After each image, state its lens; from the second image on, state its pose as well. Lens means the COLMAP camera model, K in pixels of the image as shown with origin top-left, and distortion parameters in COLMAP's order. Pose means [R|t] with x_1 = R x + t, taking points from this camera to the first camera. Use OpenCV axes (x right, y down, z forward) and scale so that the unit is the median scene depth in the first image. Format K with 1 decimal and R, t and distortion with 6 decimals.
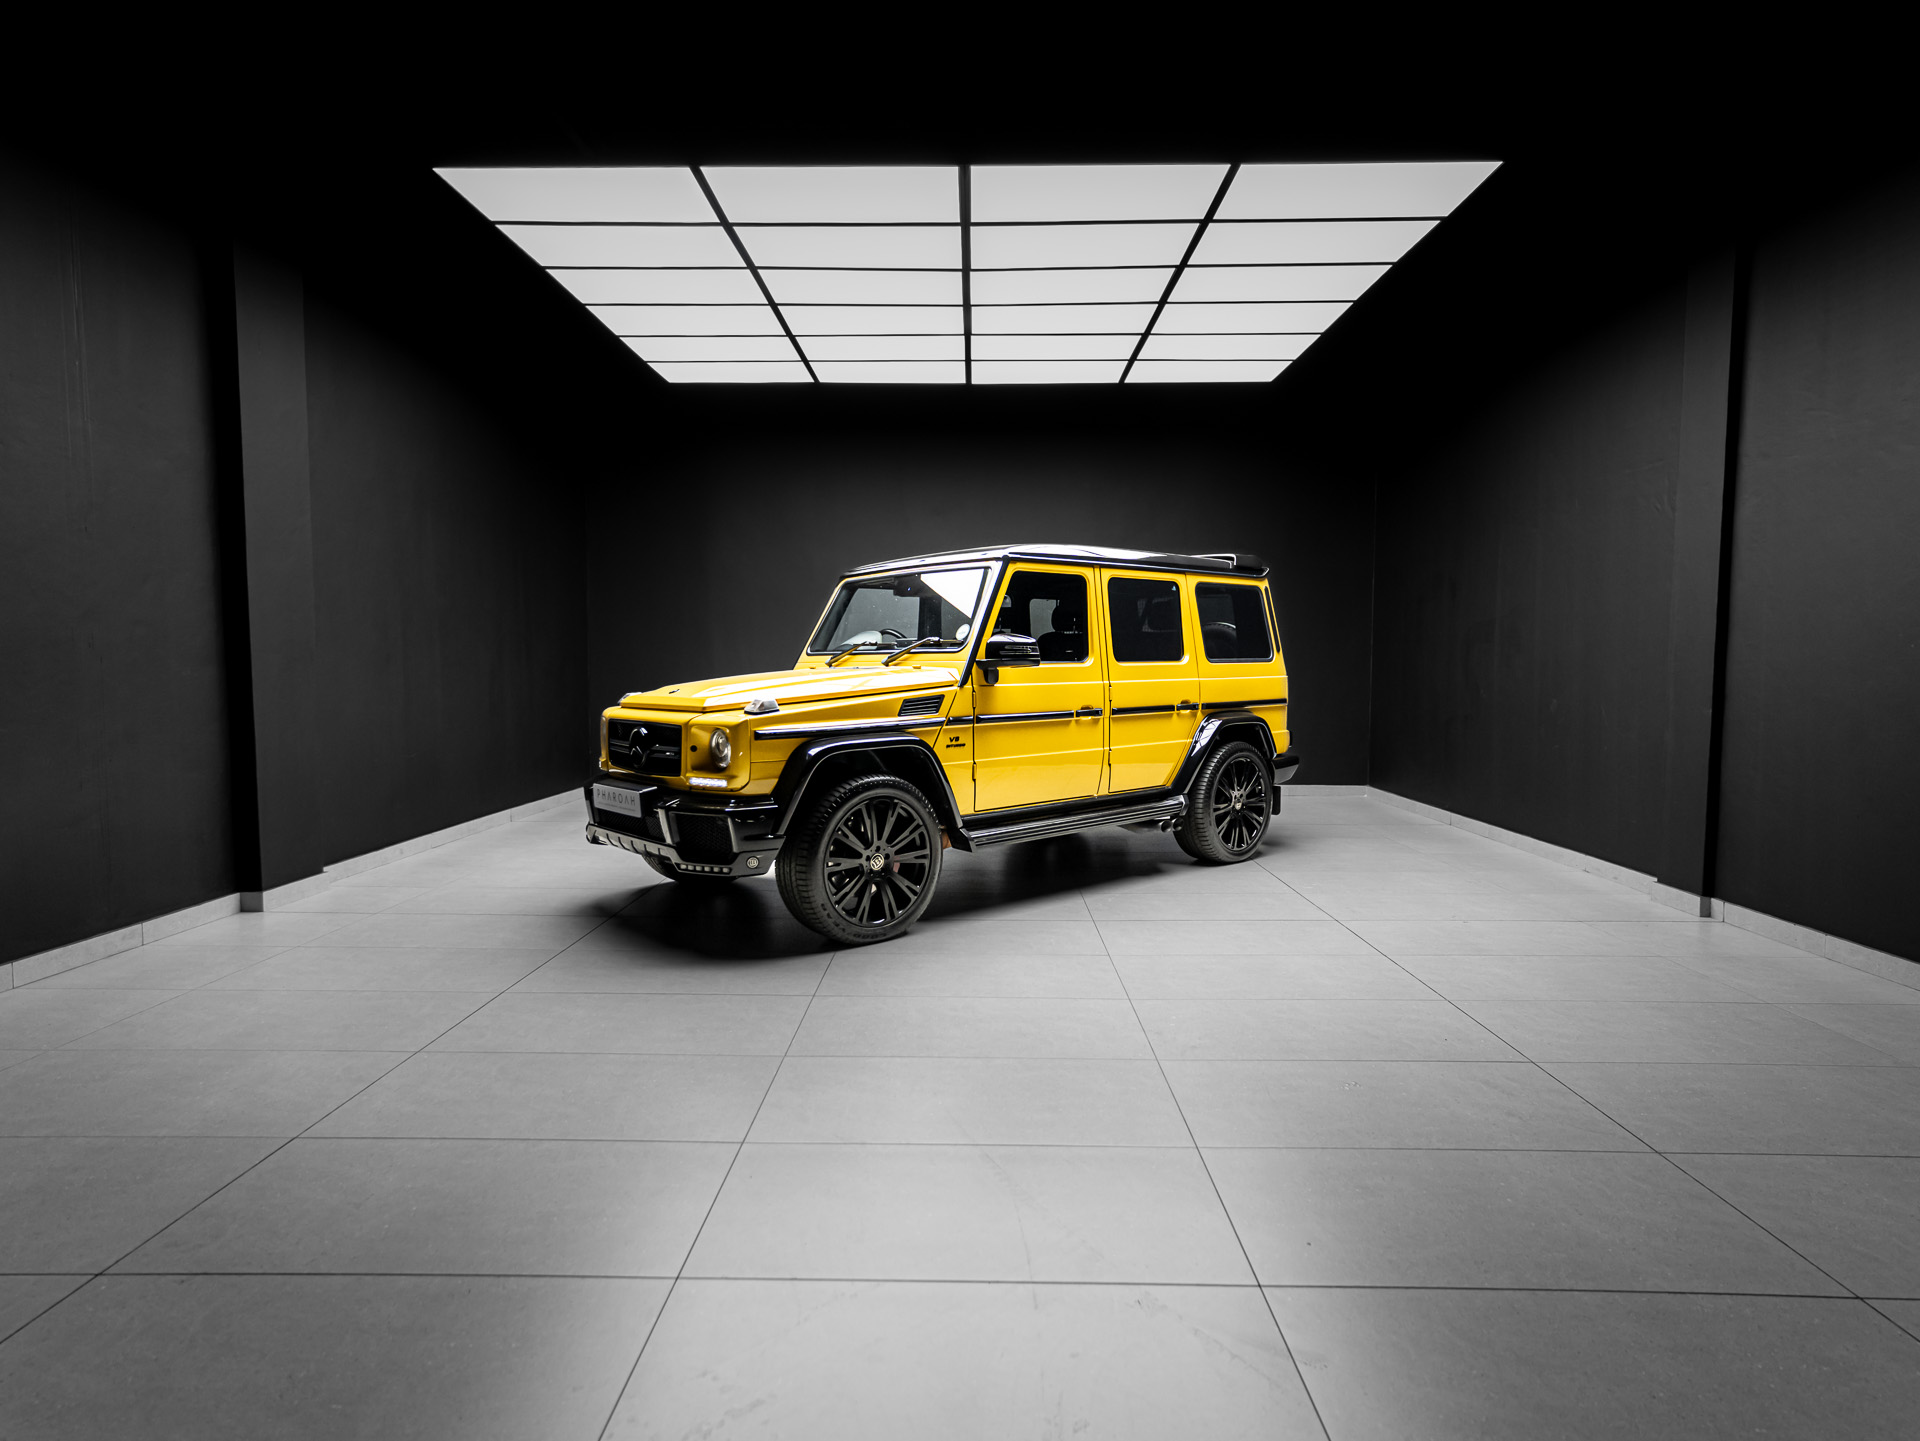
lens RADIAL K [[1051.7, 0, 955.7], [0, 1051.7, 720.6], [0, 0, 1]] dist [-0.001598, 0.001695]
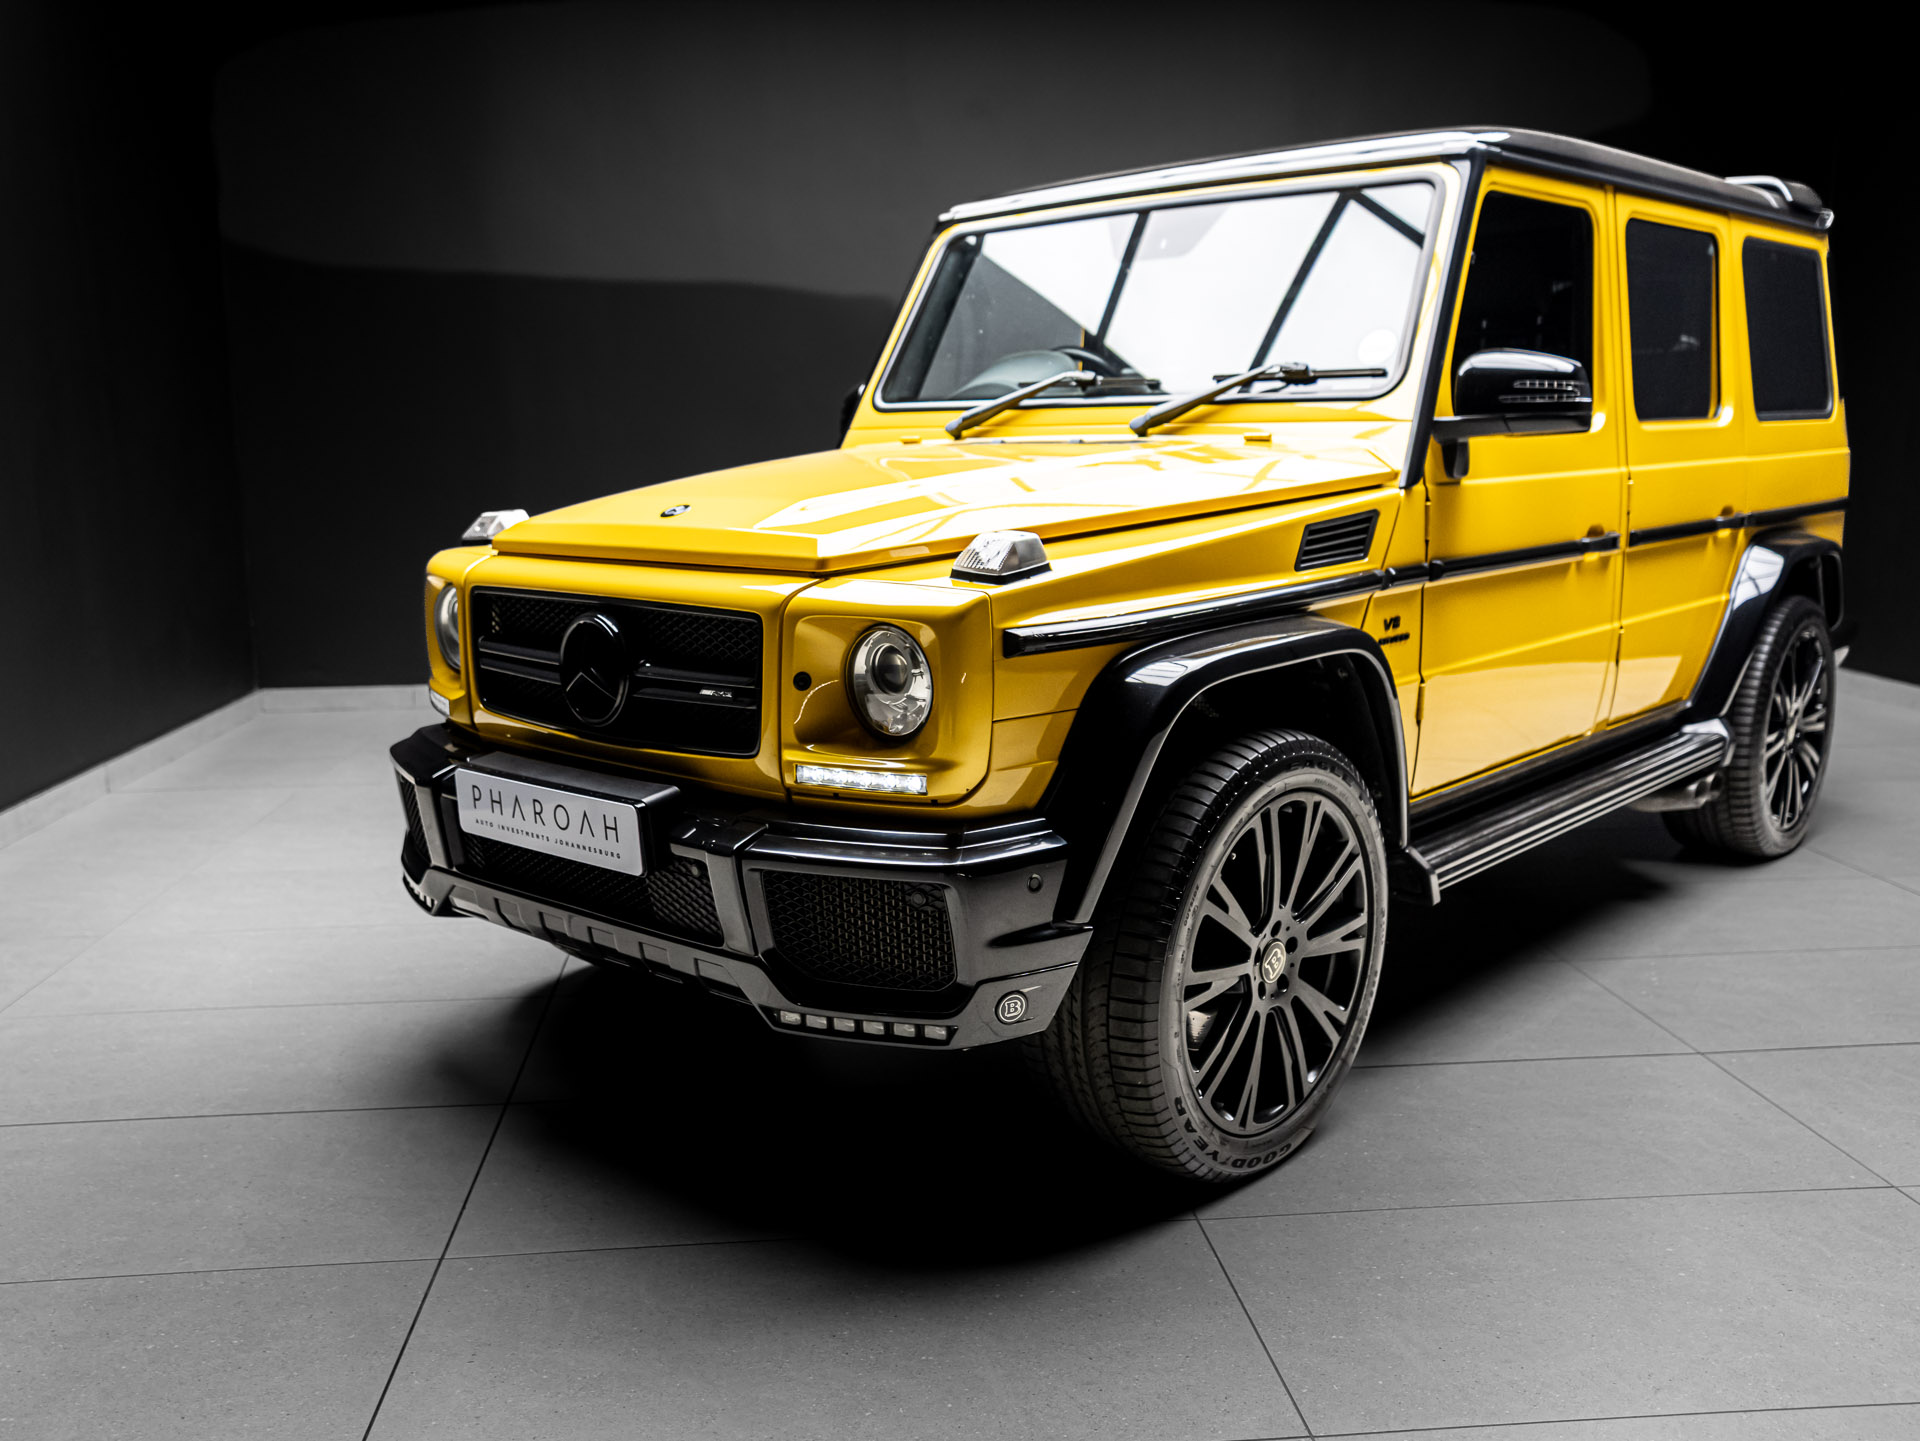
lens RADIAL K [[1682.5, 0, 964.9], [0, 1682.5, 715.8], [0, 0, 1]] dist [0.017761, 0.006348]
pose [[0.992089, -0.027466, 0.122492, -0.237073], [0.013280, 0.993258, 0.115157, -0.022644], [-0.124829, -0.112620, 0.985766, 0.397758]]
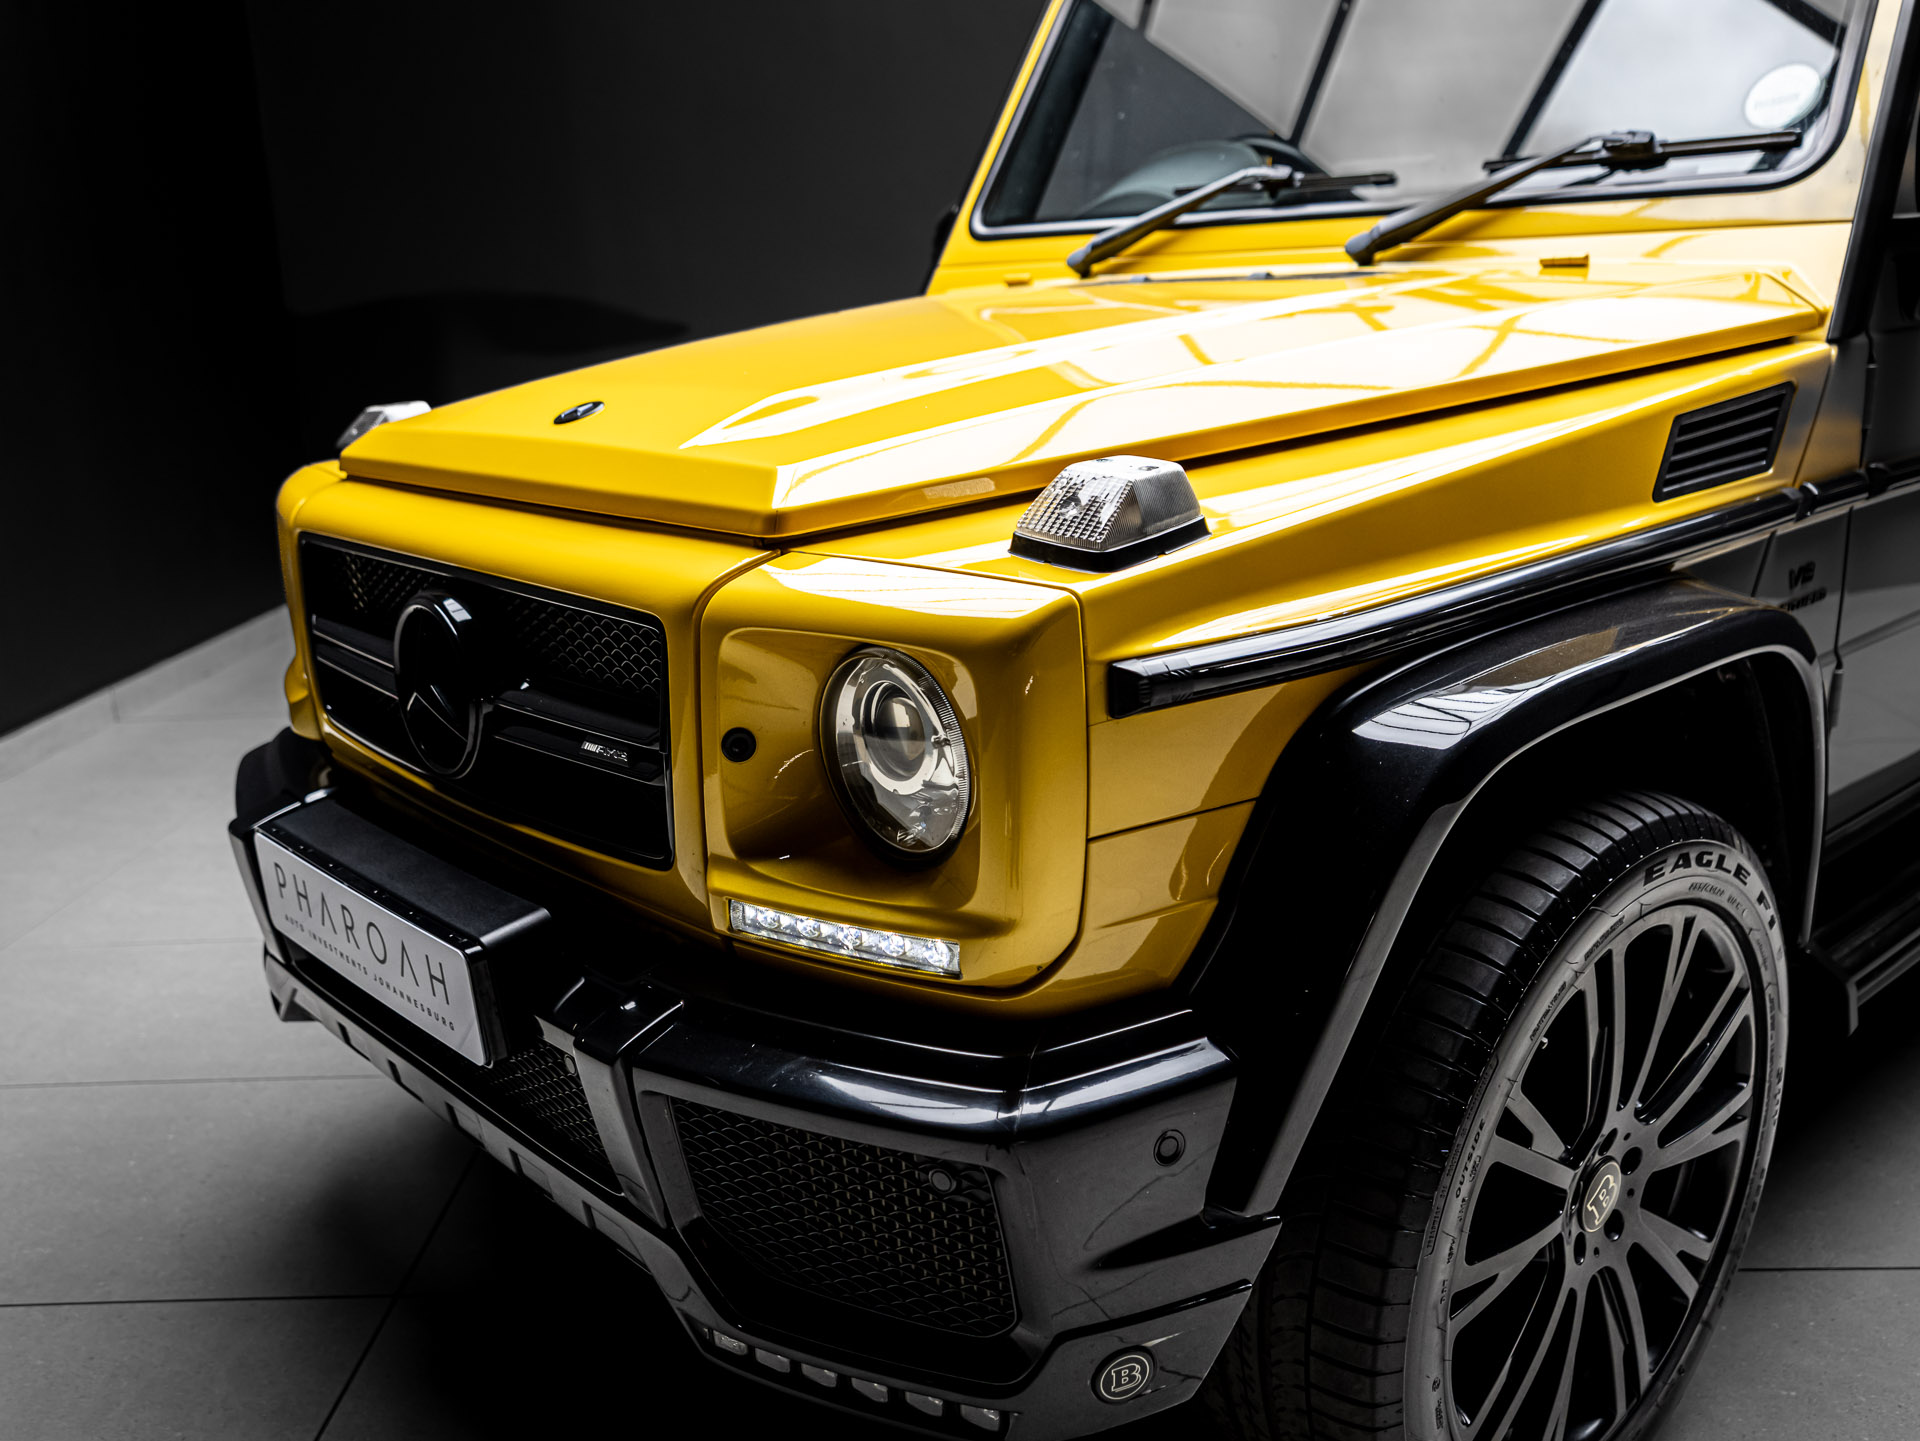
lens RADIAL K [[1660.2, 0, 953.6], [0, 1660.2, 719.0], [0, 0, 1]] dist [0.004431, 0.055769]
pose [[0.999381, -0.034817, 0.004970, -0.190397], [0.033030, 0.977705, 0.207370, -0.033834], [-0.012079, -0.207078, 0.978250, 0.637678]]
